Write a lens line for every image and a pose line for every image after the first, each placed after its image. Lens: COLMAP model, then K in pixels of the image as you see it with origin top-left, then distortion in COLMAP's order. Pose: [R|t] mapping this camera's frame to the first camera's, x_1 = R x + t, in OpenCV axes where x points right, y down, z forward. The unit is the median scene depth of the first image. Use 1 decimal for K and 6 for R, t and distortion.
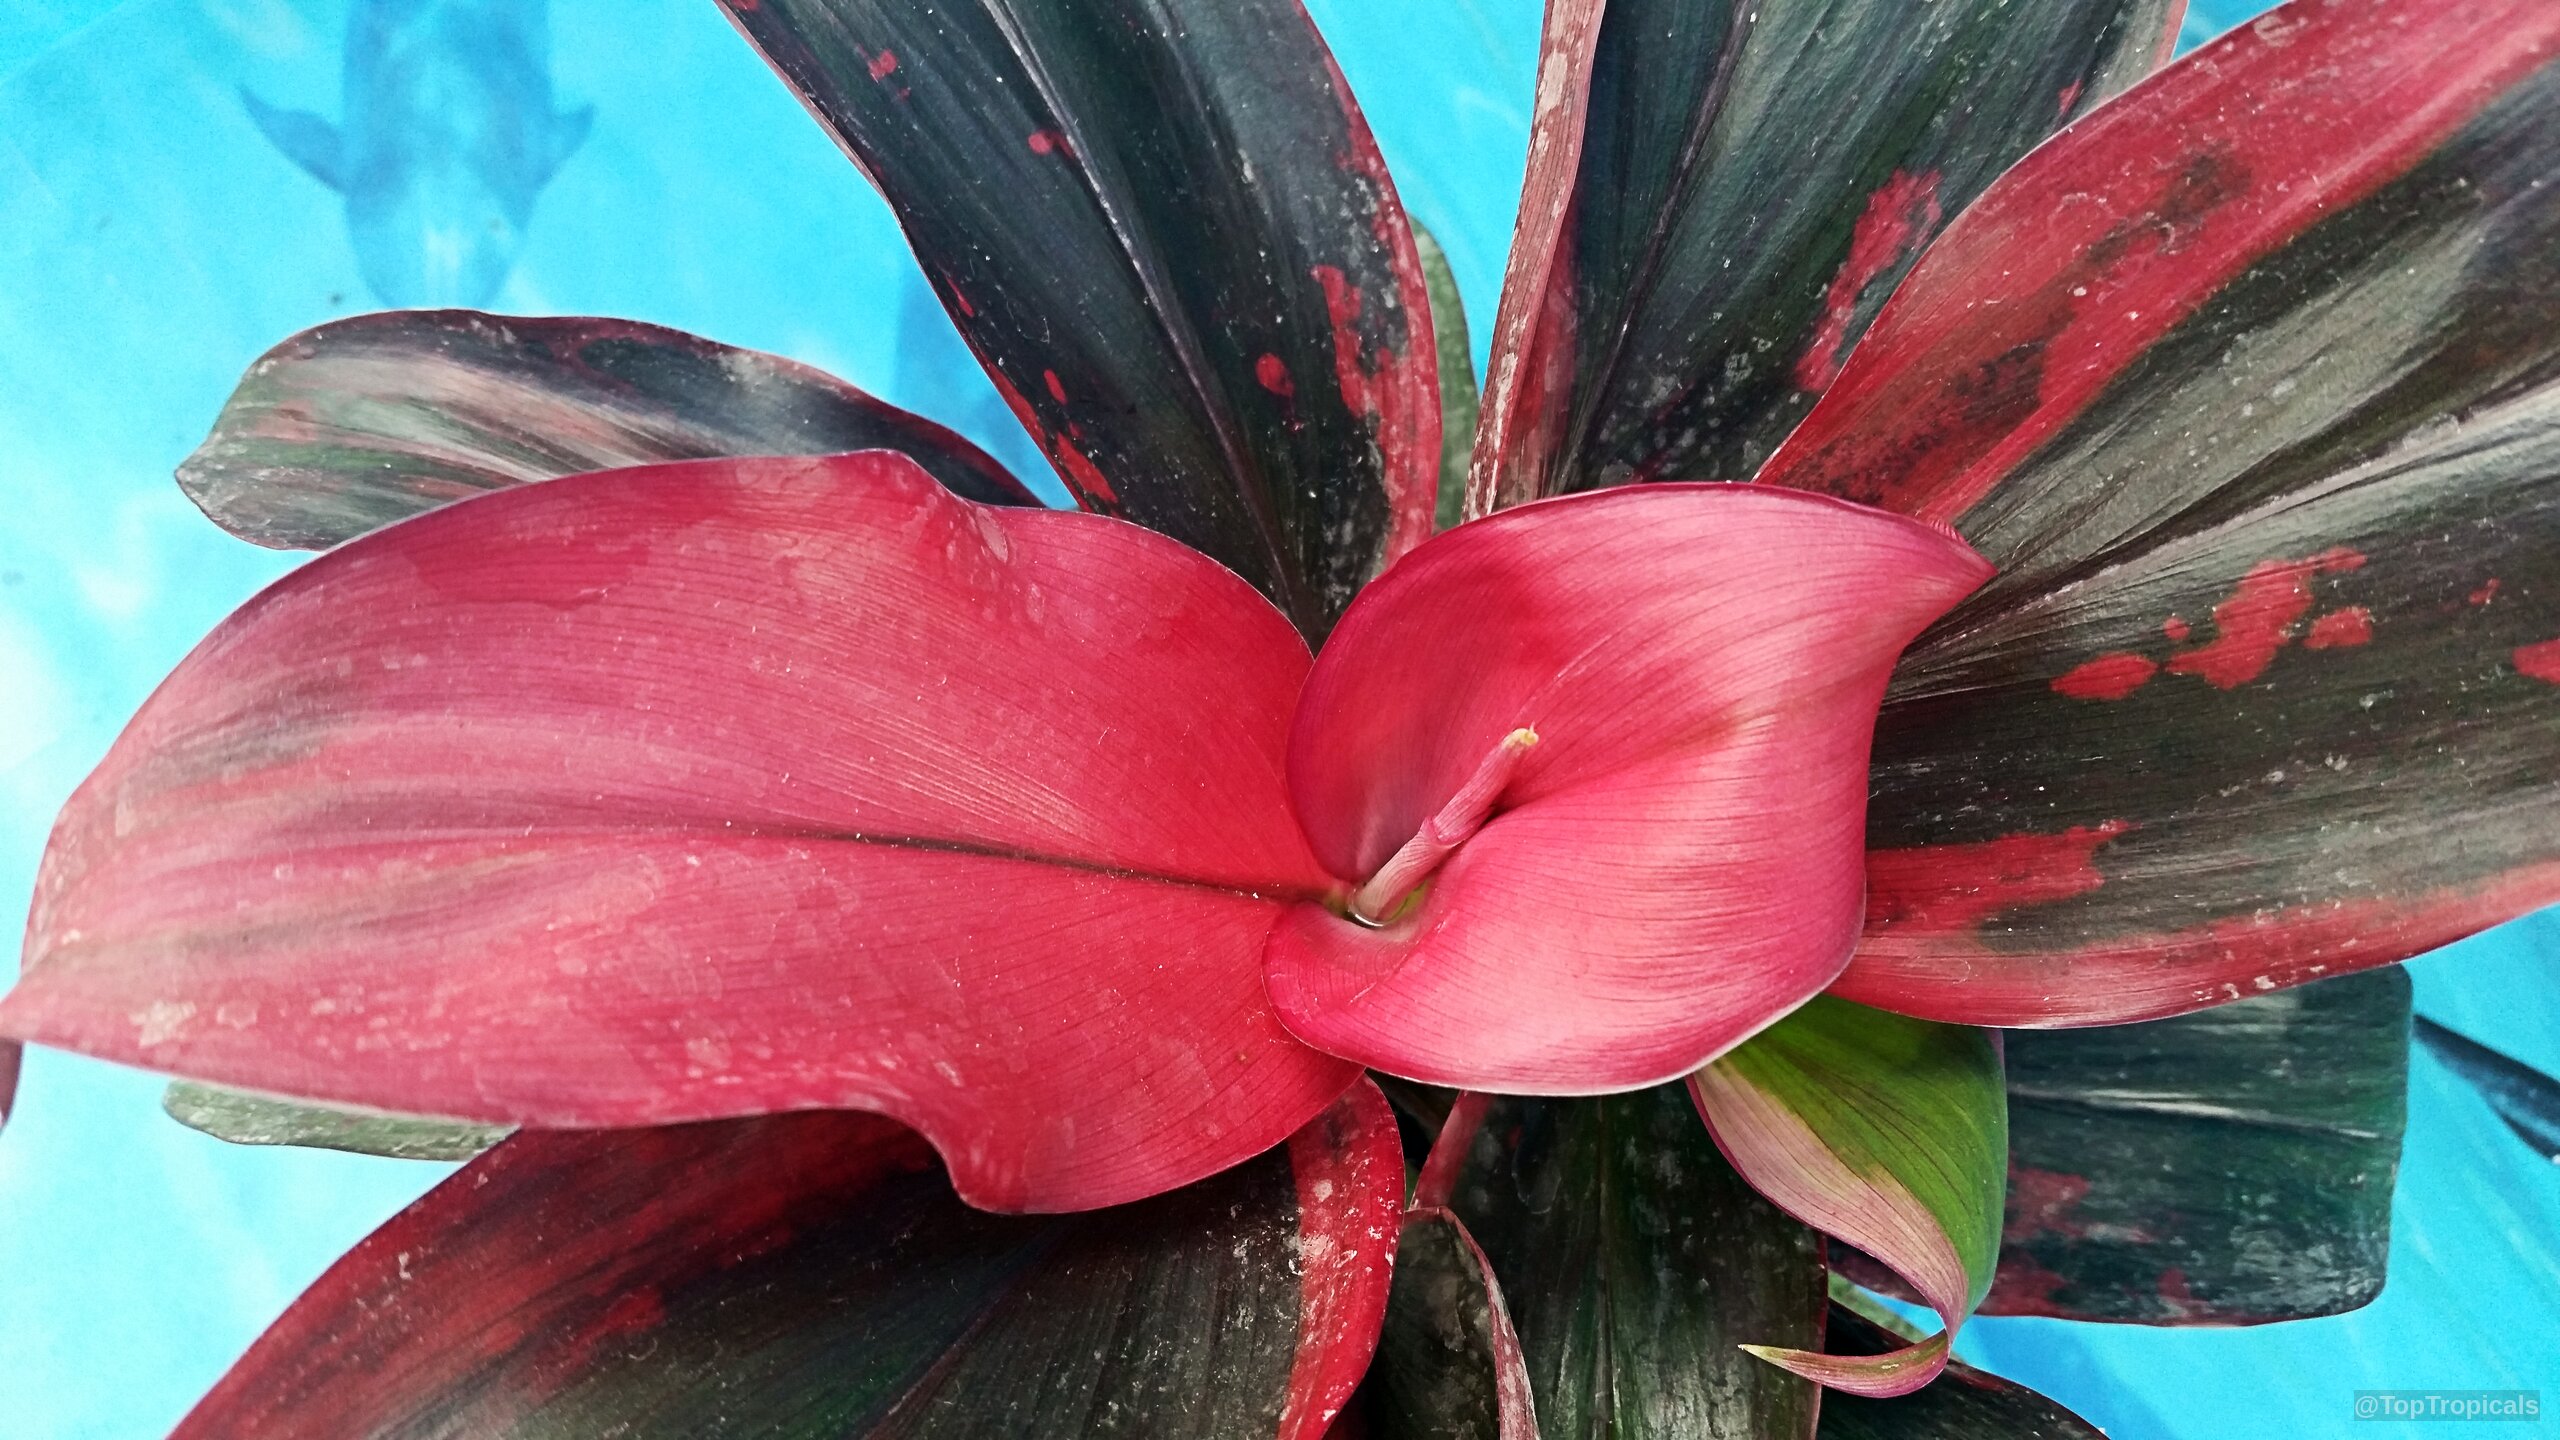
lens RADIAL K [[2224.9, 0, 1280.0], [0, 2224.9, 720.0], [0, 0, 1]] dist [0.004597, -0.202312]
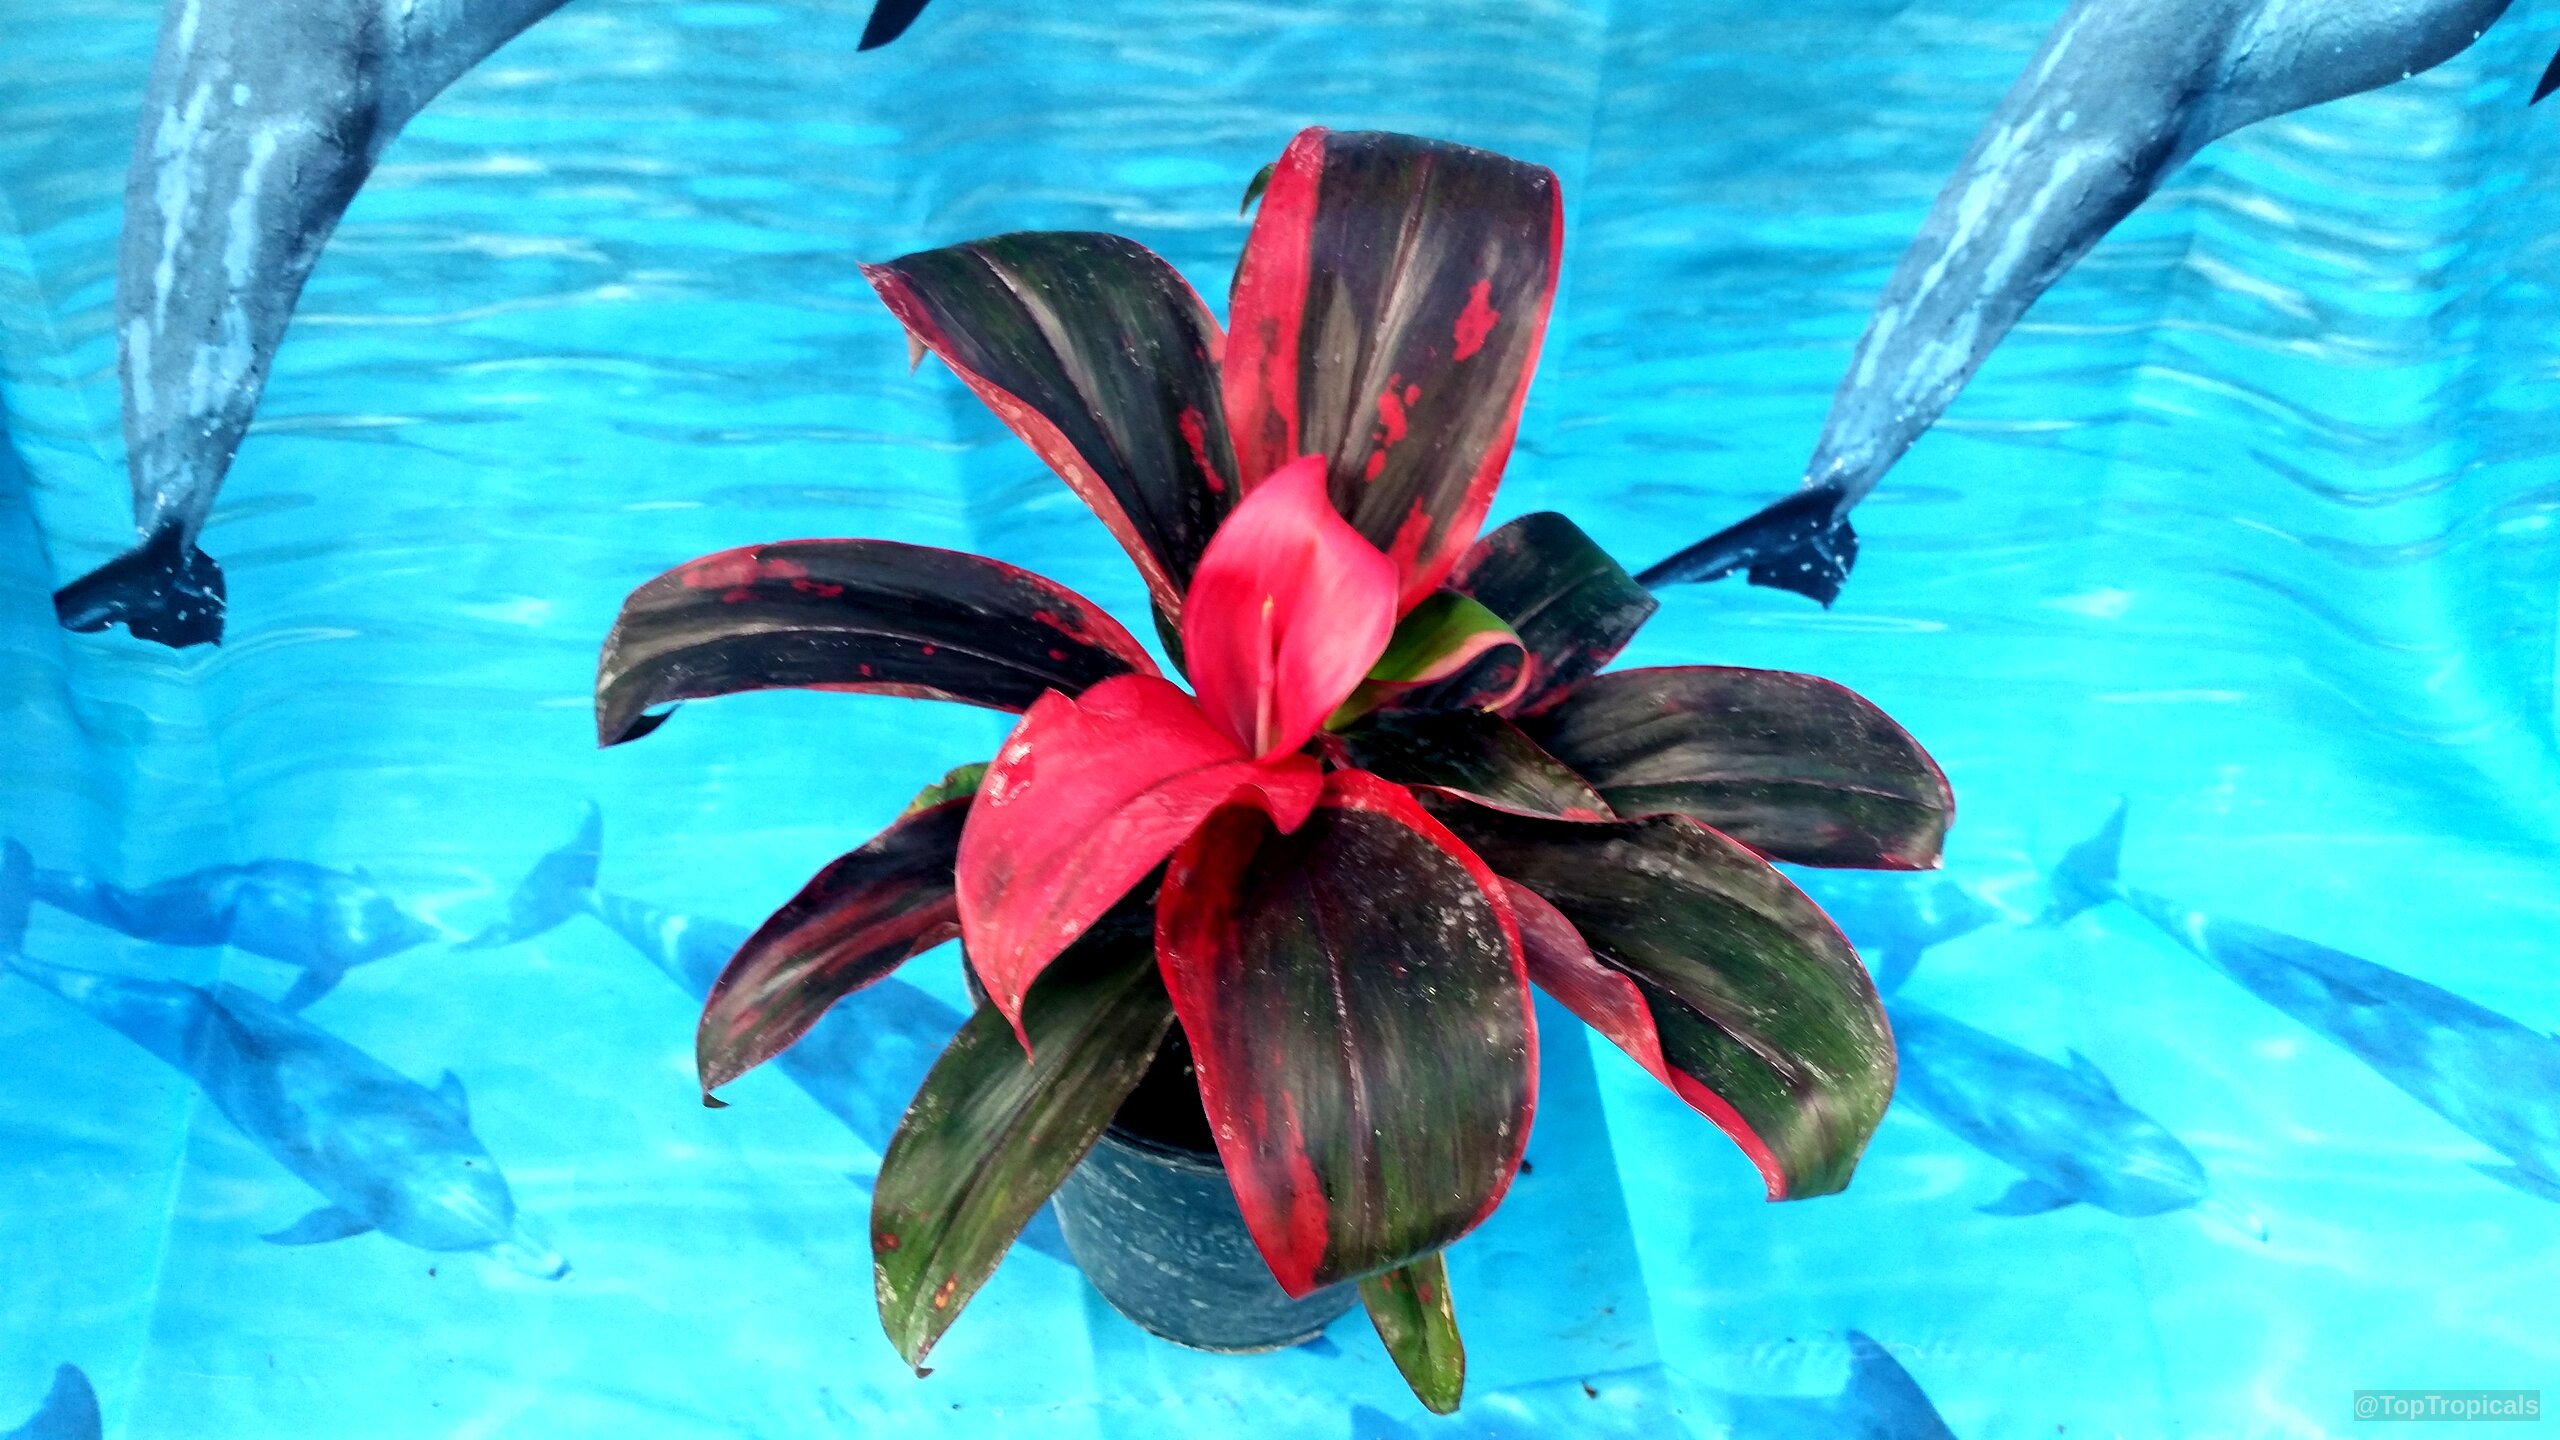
lens RADIAL K [[2224.9, 0, 1280.0], [0, 2224.9, 720.0], [0, 0, 1]] dist [0.004597, -0.202312]
pose [[0.621190, -0.699308, 0.353683, -0.806091], [0.765025, 0.638981, -0.080247, 0.278721], [-0.169880, 0.320425, 0.931917, -1.313026]]
